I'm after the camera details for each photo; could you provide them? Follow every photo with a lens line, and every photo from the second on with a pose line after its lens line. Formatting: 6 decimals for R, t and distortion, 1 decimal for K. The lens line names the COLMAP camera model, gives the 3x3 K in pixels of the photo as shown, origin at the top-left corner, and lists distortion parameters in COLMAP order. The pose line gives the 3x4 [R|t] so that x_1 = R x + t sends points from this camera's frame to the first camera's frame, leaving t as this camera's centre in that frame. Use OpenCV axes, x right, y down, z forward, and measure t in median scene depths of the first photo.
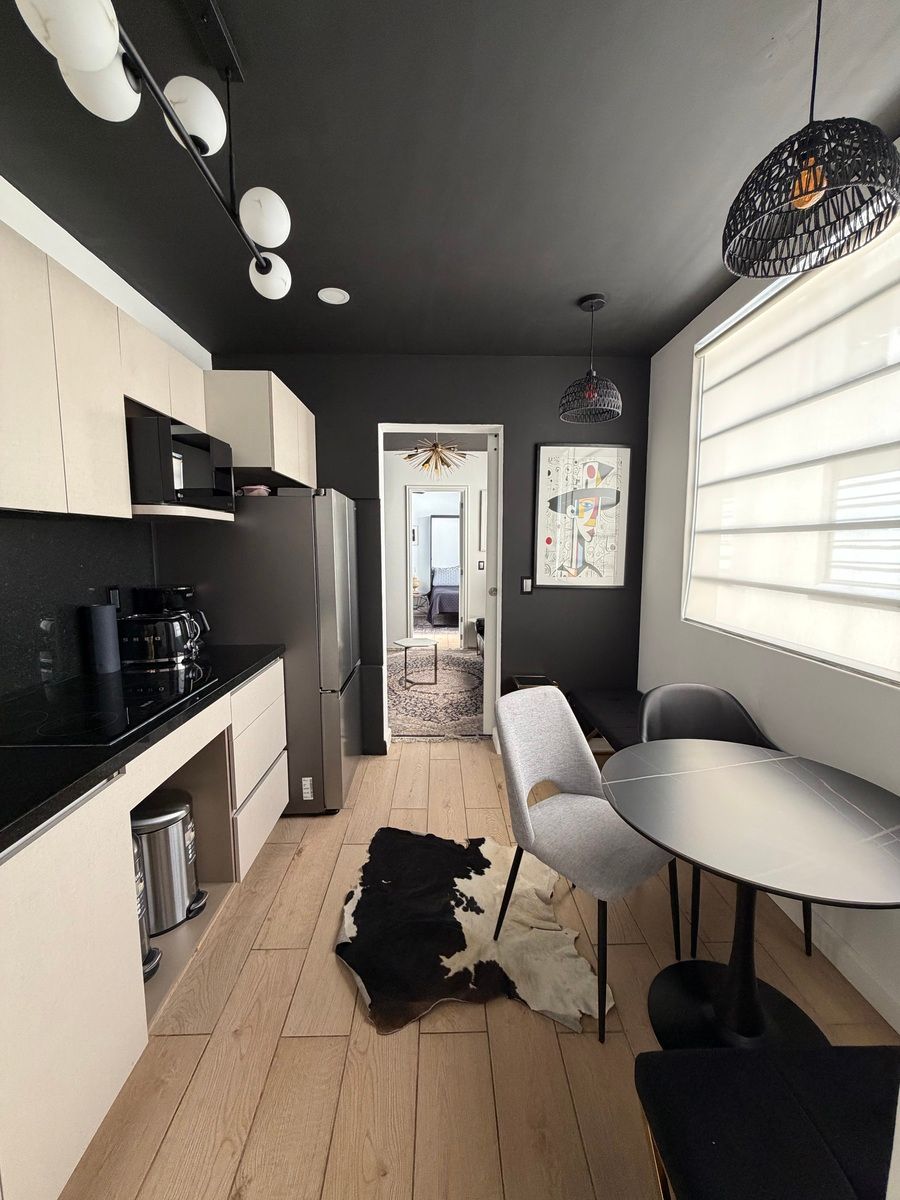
lens RADIAL K [[476.4, 0, 448.9], [0, 476.4, 596.2], [0, 0, 1]] dist [-0.000965, 0.000211]
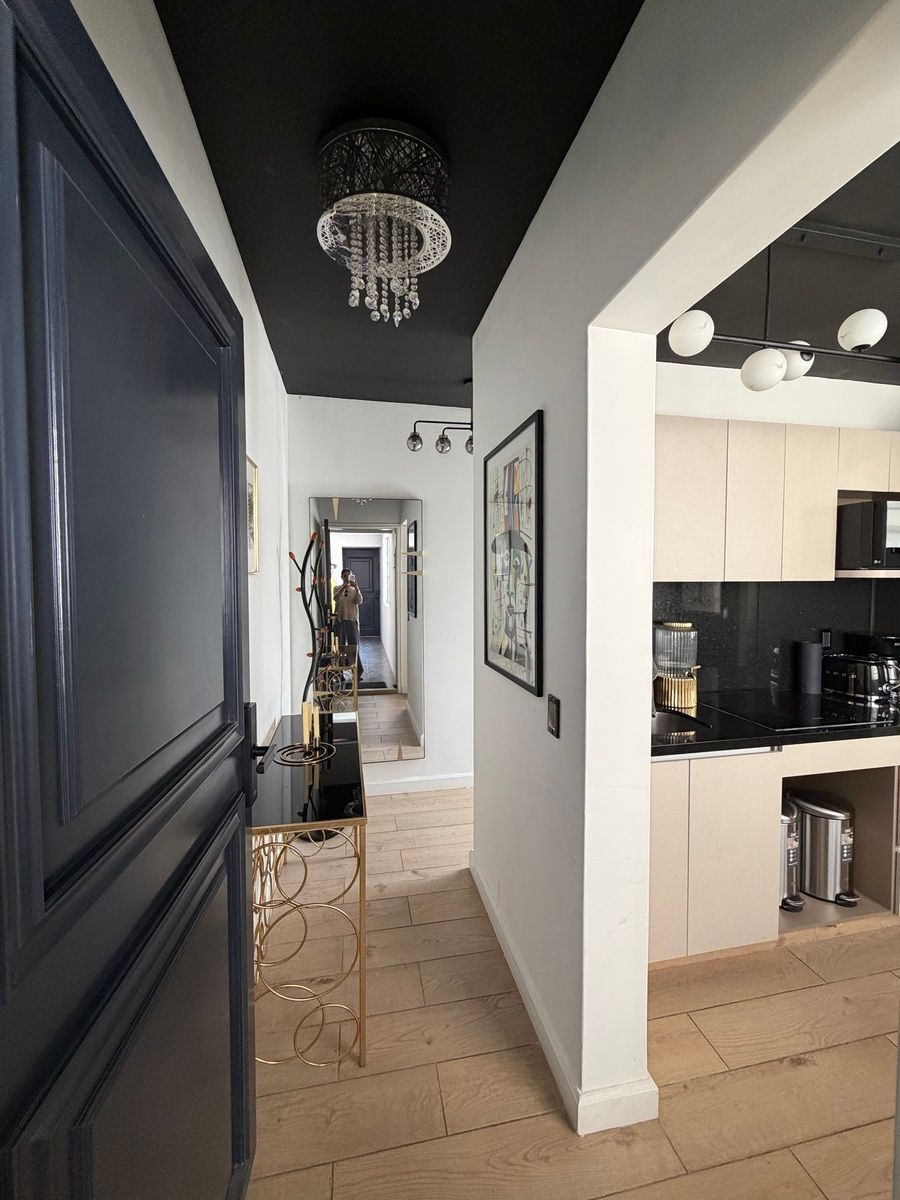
lens RADIAL K [[478.0, 0, 449.5], [0, 478.0, 596.3], [0, 0, 1]] dist [0.000006, 0.000415]
pose [[0.173966, 0.041541, -0.983875, 0.351892], [-0.103087, 0.994389, 0.023757, -0.032160], [0.979341, 0.097292, 0.177272, -0.215237]]
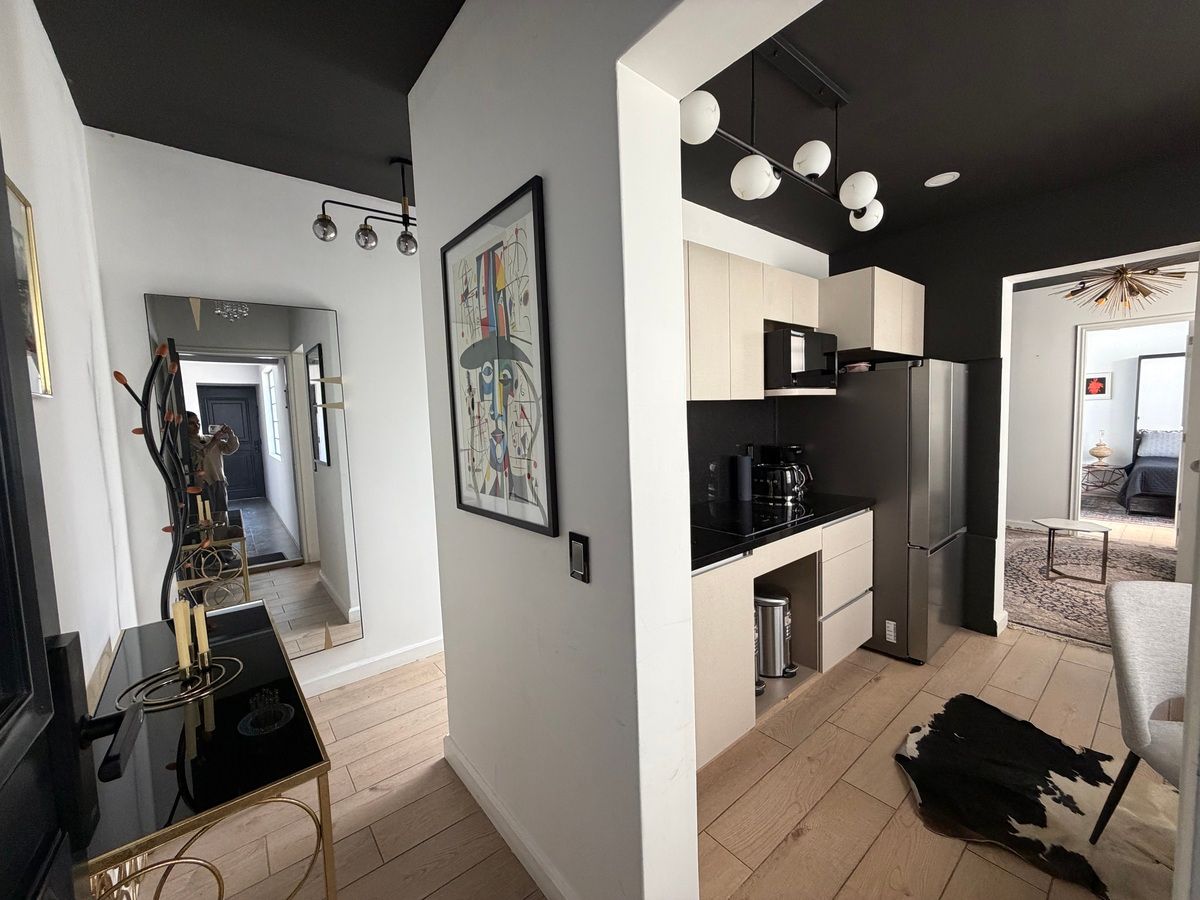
lens RADIAL K [[478.0, 0, 596.7], [0, 478.0, 451.2], [0, 0, 1]] dist [0.000006, 0.000415]
pose [[0.609176, 0.040670, -0.791992, 0.167442], [-0.049684, 0.998679, 0.013068, 0.005373], [0.791477, 0.031389, 0.610392, -0.260742]]
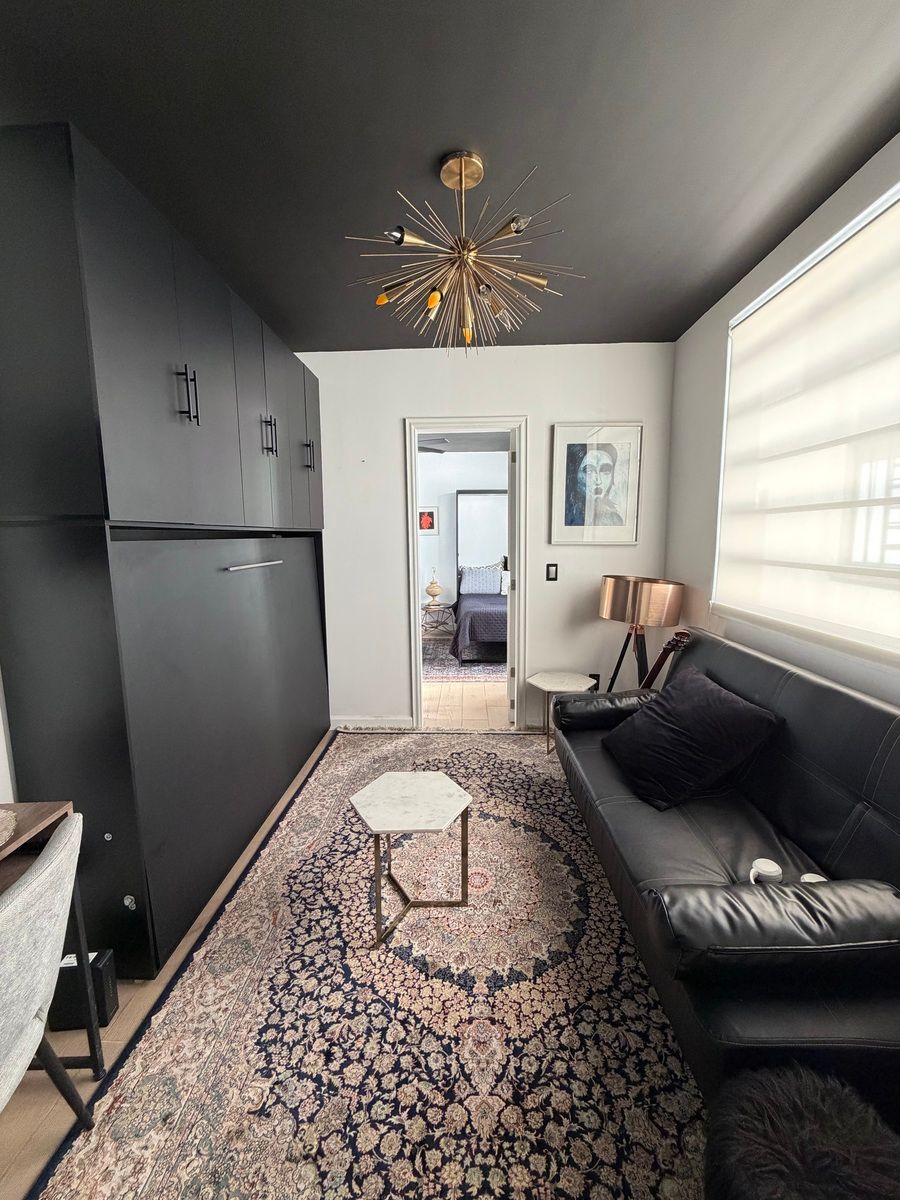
lens RADIAL K [[476.4, 0, 448.9], [0, 476.4, 596.2], [0, 0, 1]] dist [-0.000965, 0.000211]
pose [[0.998100, -0.004153, -0.061467, -0.035337], [0.005498, 0.999749, 0.021724, -0.146263], [0.061361, -0.022020, 0.997873, 1.386505]]
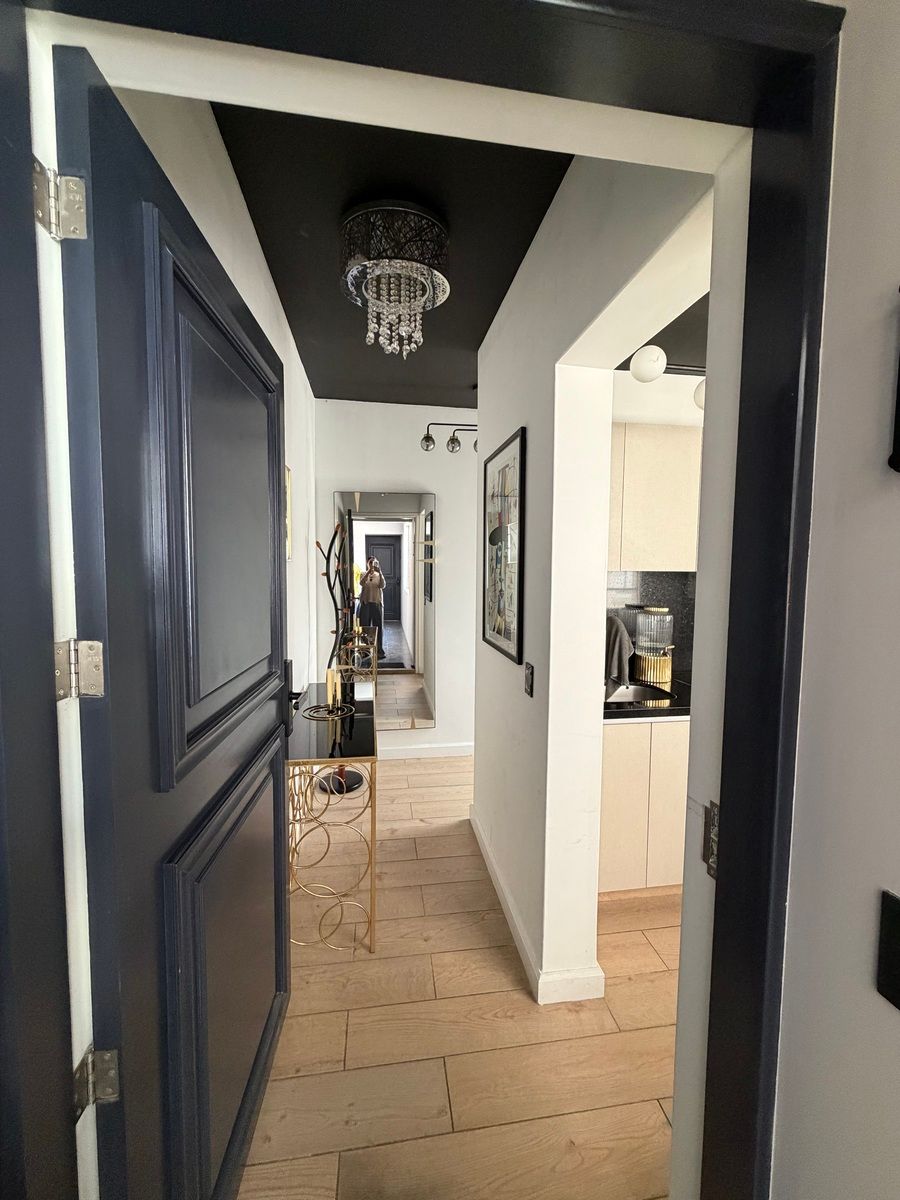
lens RADIAL K [[478.0, 0, 449.5], [0, 478.0, 596.3], [0, 0, 1]] dist [0.000006, 0.000415]
pose [[0.125639, 0.070507, -0.989567, 0.510281], [-0.114297, 0.991858, 0.056159, -0.036878], [0.985470, 0.106049, 0.132675, -0.196067]]
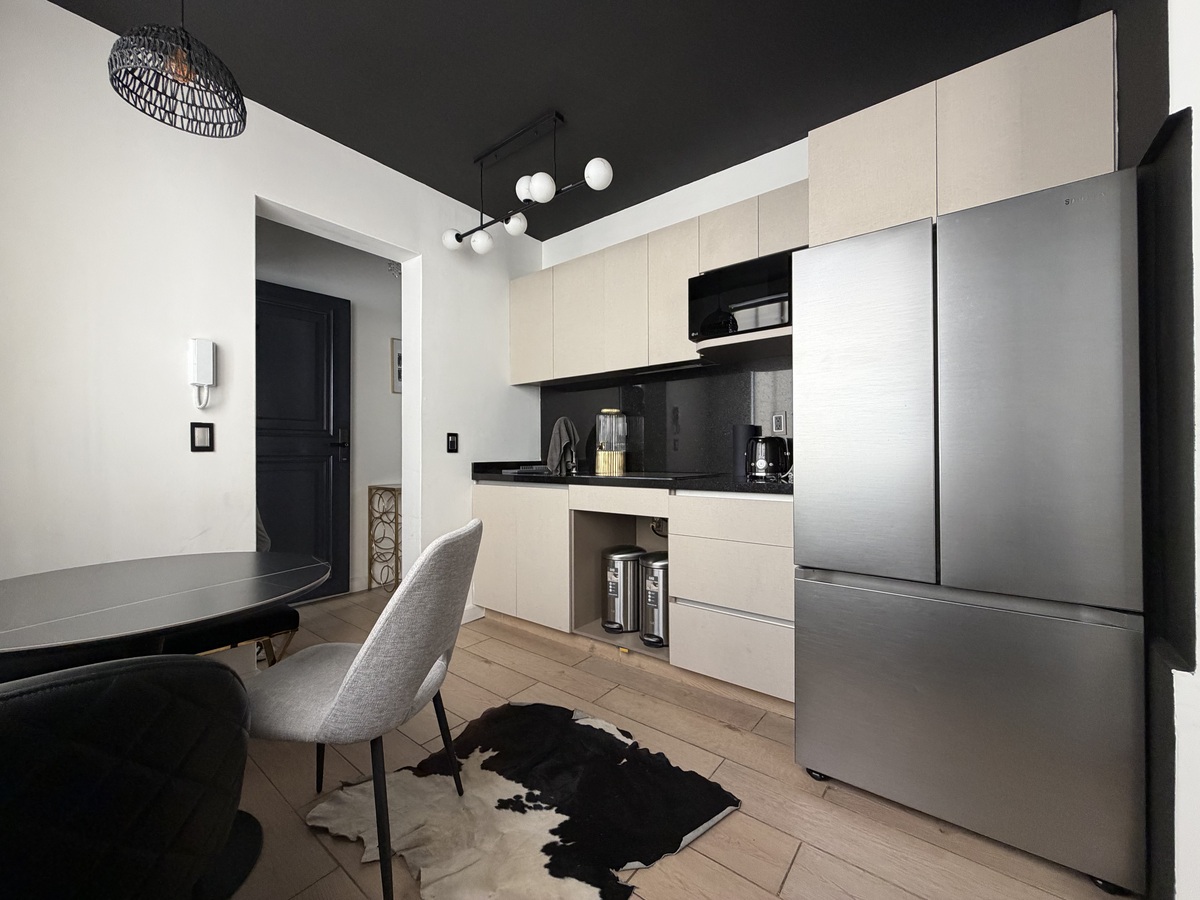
lens RADIAL K [[478.0, 0, 596.7], [0, 478.0, 451.2], [0, 0, 1]] dist [0.000006, 0.000415]
pose [[-0.645120, -0.005306, -0.764063, 0.460311], [-0.079868, 0.994966, 0.060525, 0.035779], [0.759895, 0.100069, -0.642297, 1.295195]]
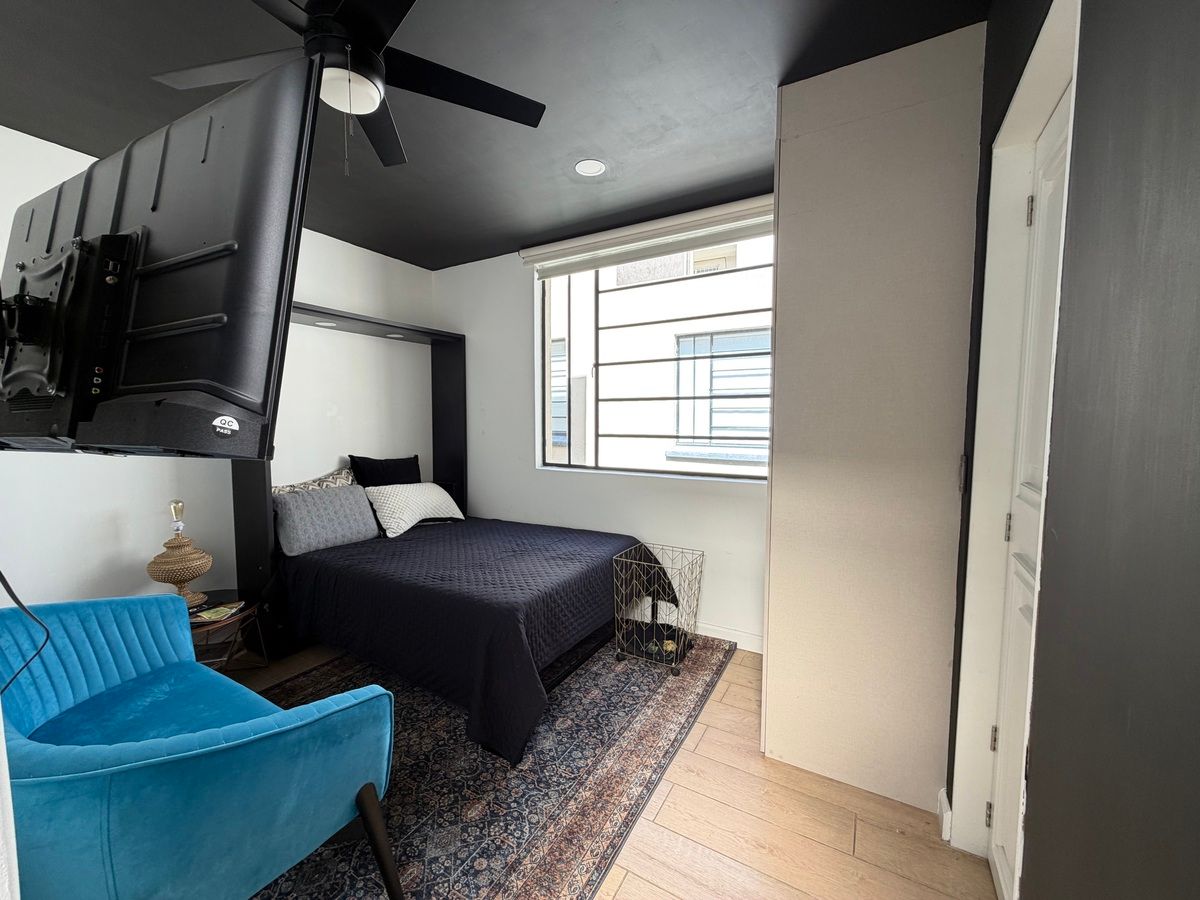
lens RADIAL K [[478.0, 0, 596.7], [0, 478.0, 451.2], [0, 0, 1]] dist [0.000006, 0.000415]
pose [[0.527129, -0.060794, 0.847608, -0.734979], [0.087249, 0.996038, 0.017180, -0.310917], [-0.845294, 0.064897, 0.530345, 3.067989]]
